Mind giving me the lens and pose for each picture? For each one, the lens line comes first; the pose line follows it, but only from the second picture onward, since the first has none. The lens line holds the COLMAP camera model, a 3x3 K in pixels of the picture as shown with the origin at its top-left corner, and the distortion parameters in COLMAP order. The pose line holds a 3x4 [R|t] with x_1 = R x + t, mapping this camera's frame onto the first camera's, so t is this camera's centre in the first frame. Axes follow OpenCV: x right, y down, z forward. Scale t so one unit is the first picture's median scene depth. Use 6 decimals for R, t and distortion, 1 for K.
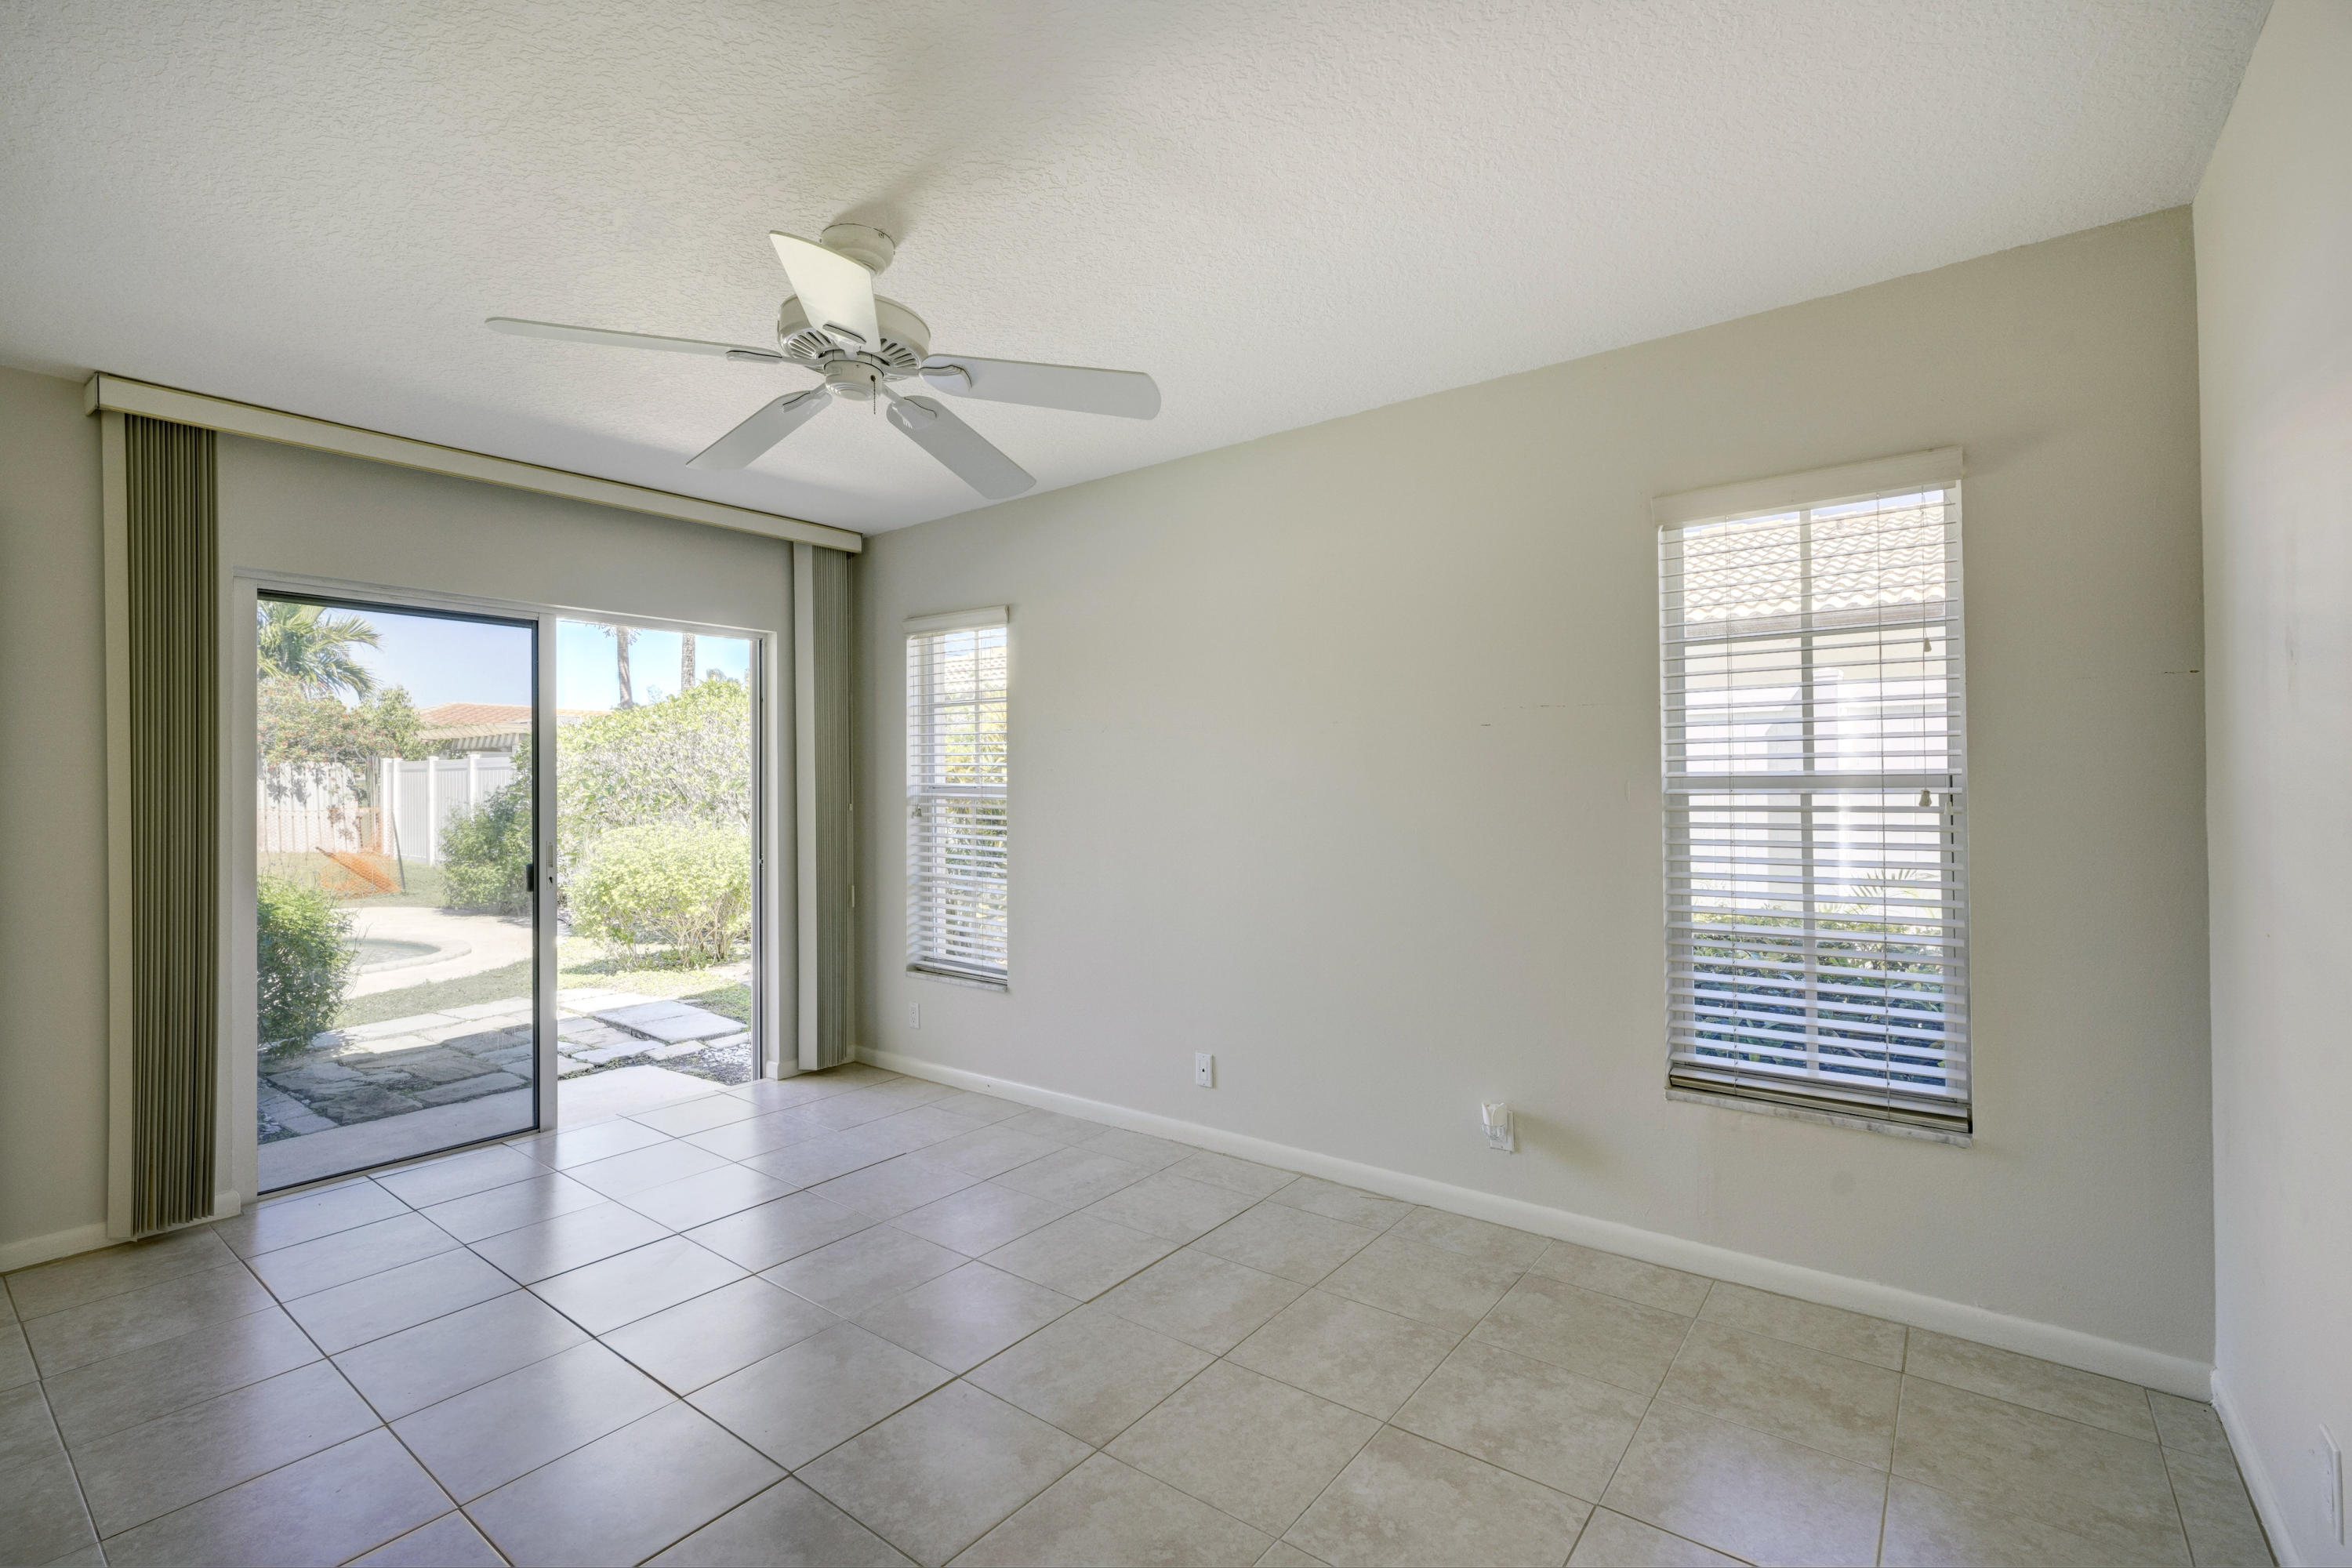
lens RADIAL K [[1047.4, 0, 1158.9], [0, 1047.4, 780.0], [0, 0, 1]] dist [-0.011989, 0.002738]
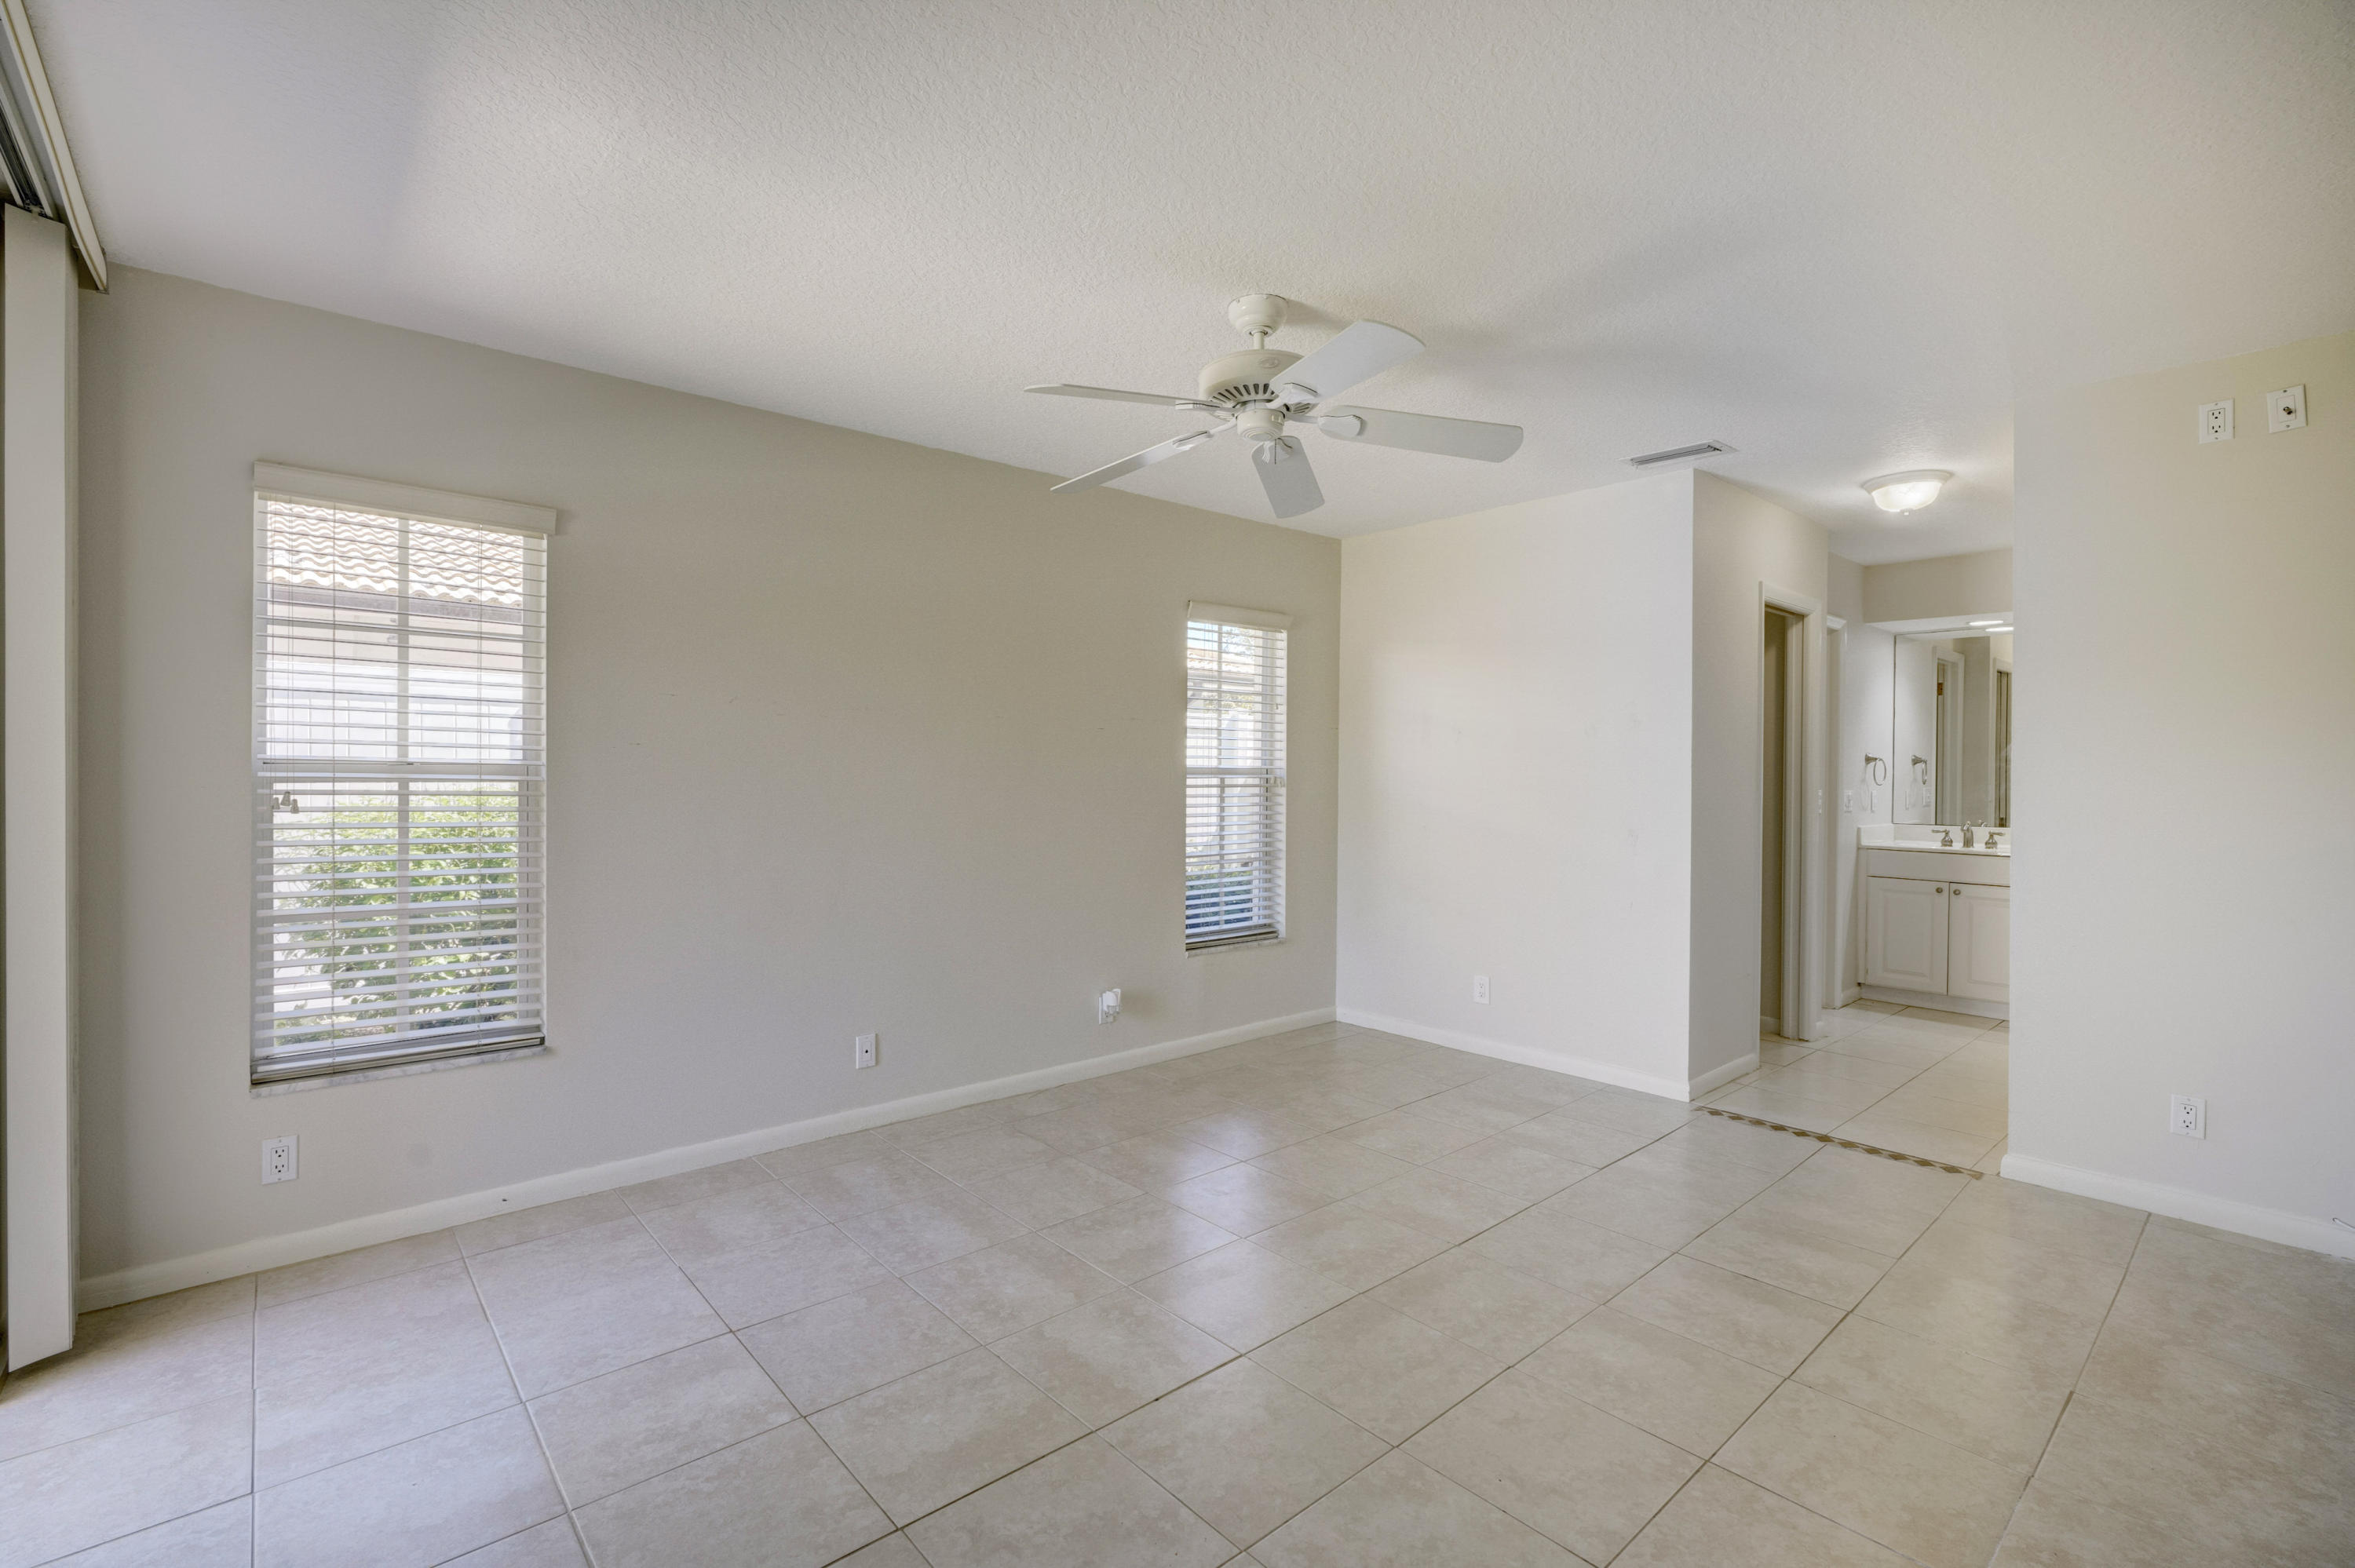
lens RADIAL K [[1048.6, 0, 1166.0], [0, 1048.6, 778.1], [0, 0, 1]] dist [-0.011989, 0.002738]
pose [[0.189831, 0.005395, 0.981802, -1.017423], [-0.012535, 0.999917, -0.003071, 0.016893], [-0.981737, -0.011724, 0.189883, 0.606945]]
